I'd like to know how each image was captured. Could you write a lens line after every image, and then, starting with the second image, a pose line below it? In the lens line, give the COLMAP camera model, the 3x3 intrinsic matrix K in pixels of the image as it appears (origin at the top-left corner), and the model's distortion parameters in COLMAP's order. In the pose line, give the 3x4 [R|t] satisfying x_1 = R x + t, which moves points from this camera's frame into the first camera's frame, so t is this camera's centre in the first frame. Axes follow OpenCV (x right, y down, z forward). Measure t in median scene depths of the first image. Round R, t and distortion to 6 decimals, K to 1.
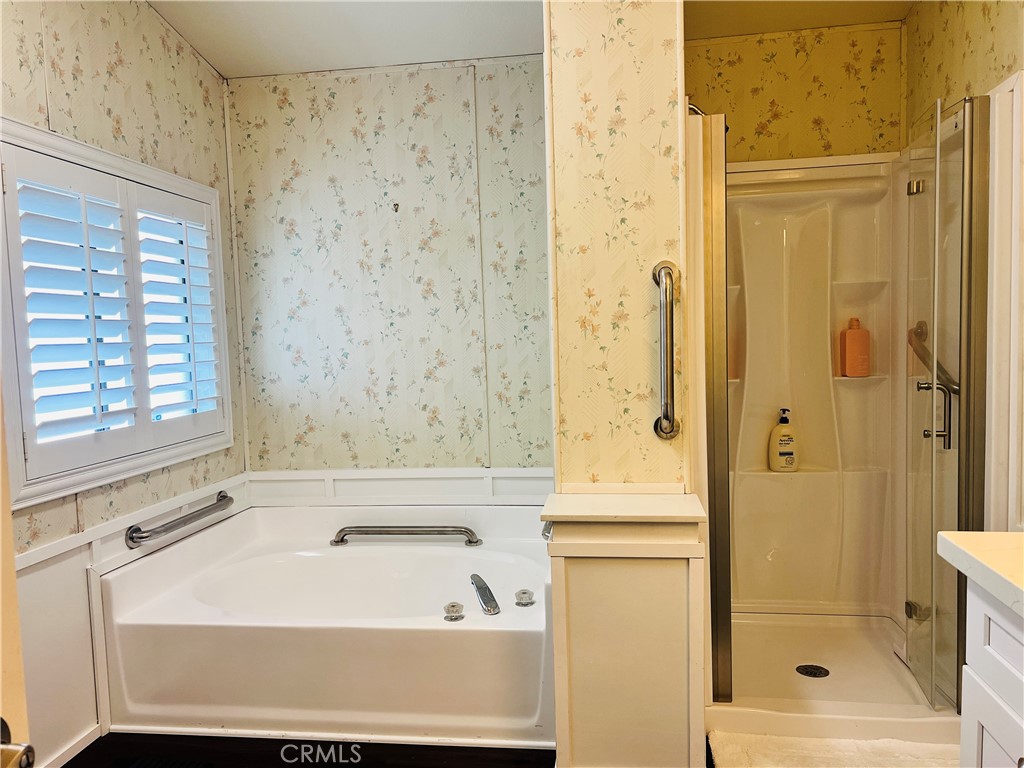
lens RADIAL K [[776.8, 0, 512.4], [0, 776.8, 388.8], [0, 0, 1]] dist [0.028034, -0.015722]
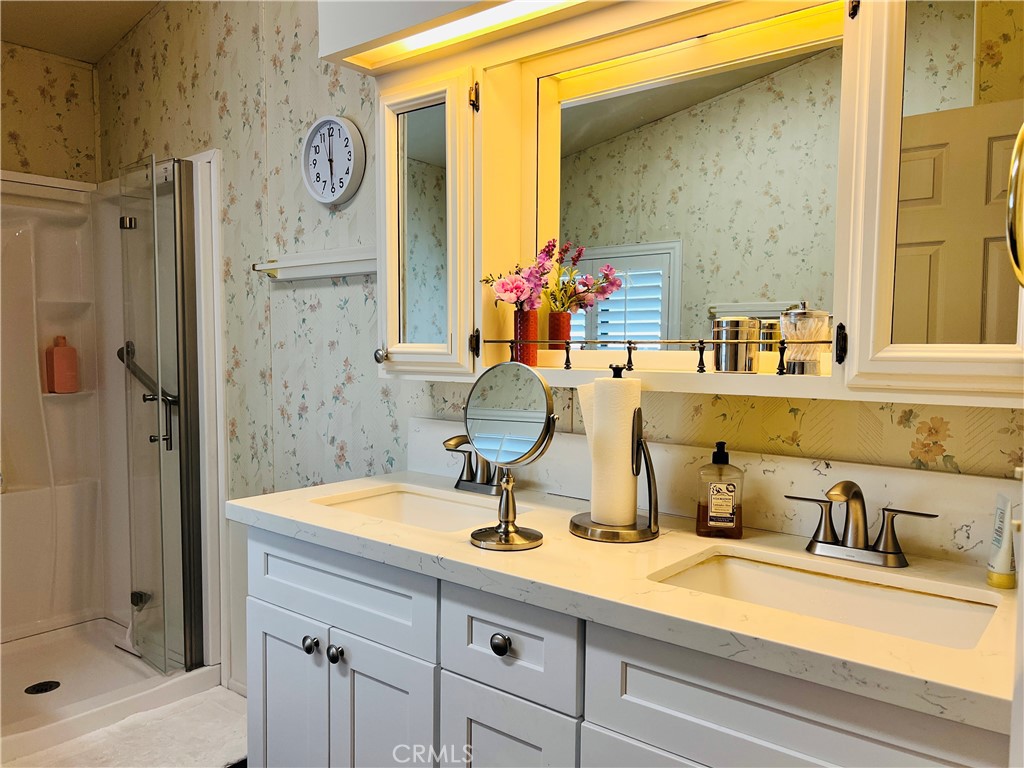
lens RADIAL K [[776.8, 0, 513.9], [0, 776.8, 386.0], [0, 0, 1]] dist [0.028034, -0.015722]
pose [[0.515518, -0.014601, 0.856755, -0.139758], [0.041550, 0.999105, -0.007975, 0.008409], [-0.855871, 0.039709, 0.515663, -0.040894]]
